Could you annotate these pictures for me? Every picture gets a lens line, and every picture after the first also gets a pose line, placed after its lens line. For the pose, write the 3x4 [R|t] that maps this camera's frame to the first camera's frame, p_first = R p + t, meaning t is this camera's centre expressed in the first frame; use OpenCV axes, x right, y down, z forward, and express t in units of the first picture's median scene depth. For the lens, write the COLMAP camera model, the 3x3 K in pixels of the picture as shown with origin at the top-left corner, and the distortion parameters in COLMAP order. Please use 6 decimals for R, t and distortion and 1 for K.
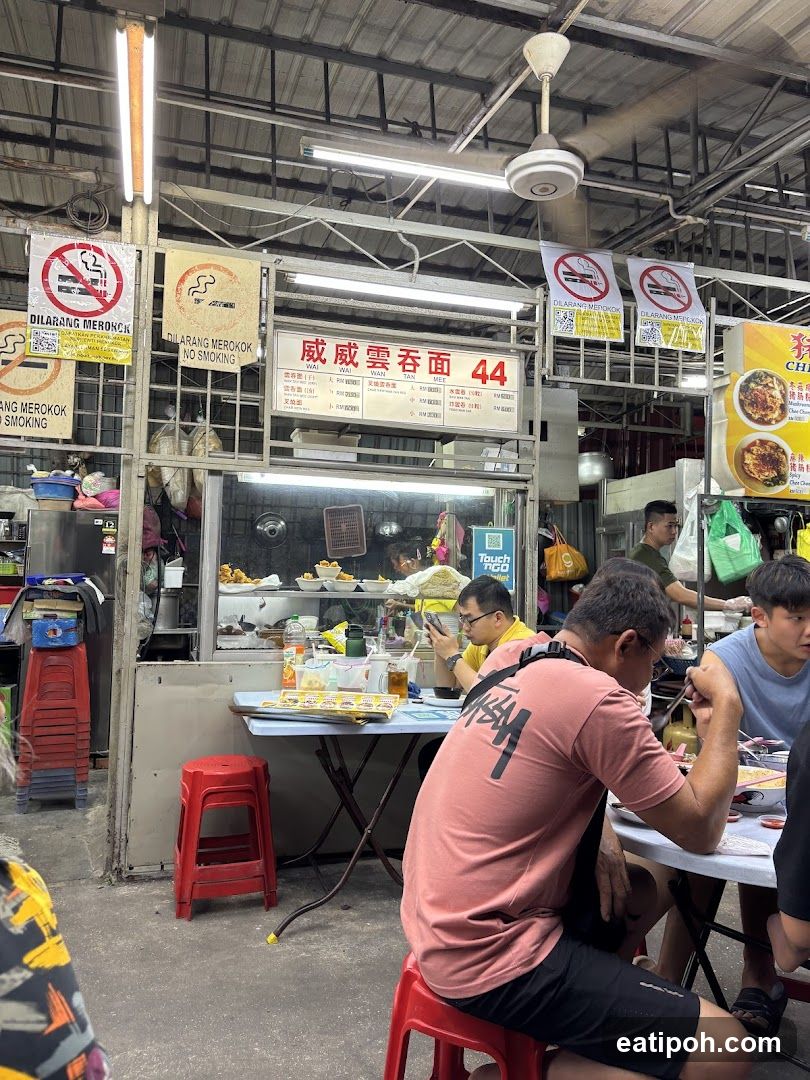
lens RADIAL K [[814.5, 0, 405.0], [0, 814.5, 540.0], [0, 0, 1]] dist [0.106040, -0.232803]
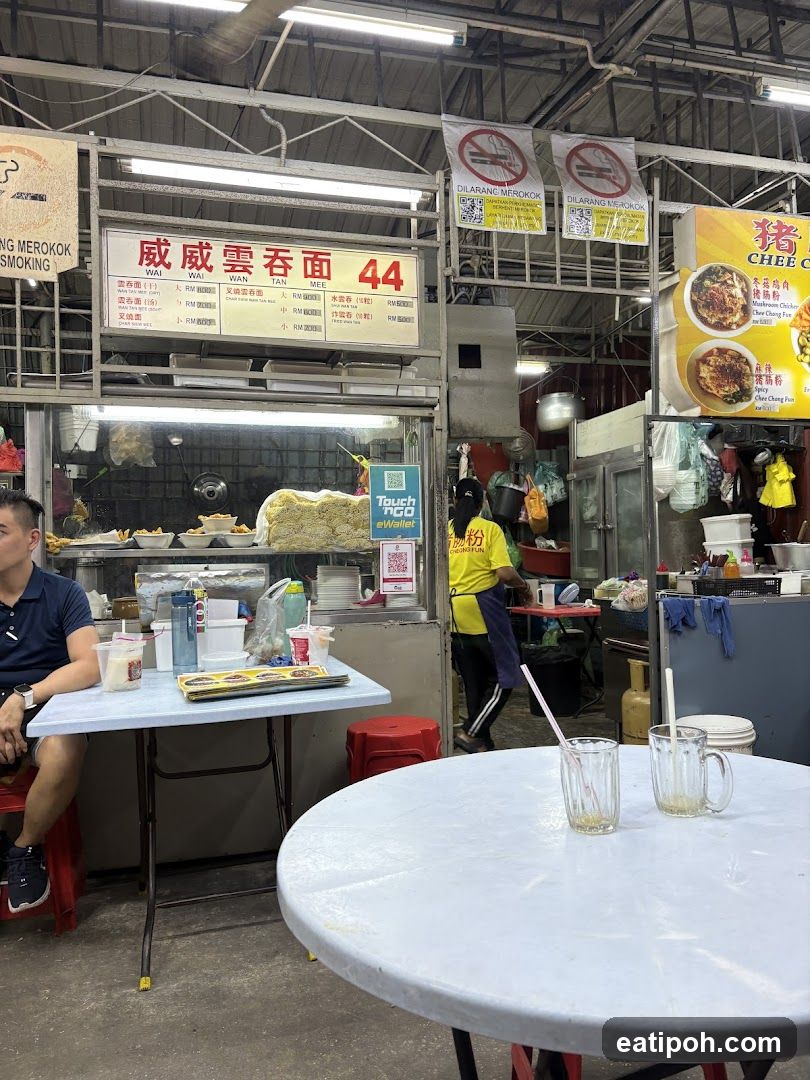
lens RADIAL K [[826.5, 0, 405.0], [0, 826.5, 534.3], [0, 0, 1]] dist [0.018070, 0.002660]
pose [[0.999027, -0.042458, -0.011899, 0.119817], [0.042822, 0.998563, 0.032229, 0.028269], [0.010513, -0.032707, 0.999410, 0.152784]]
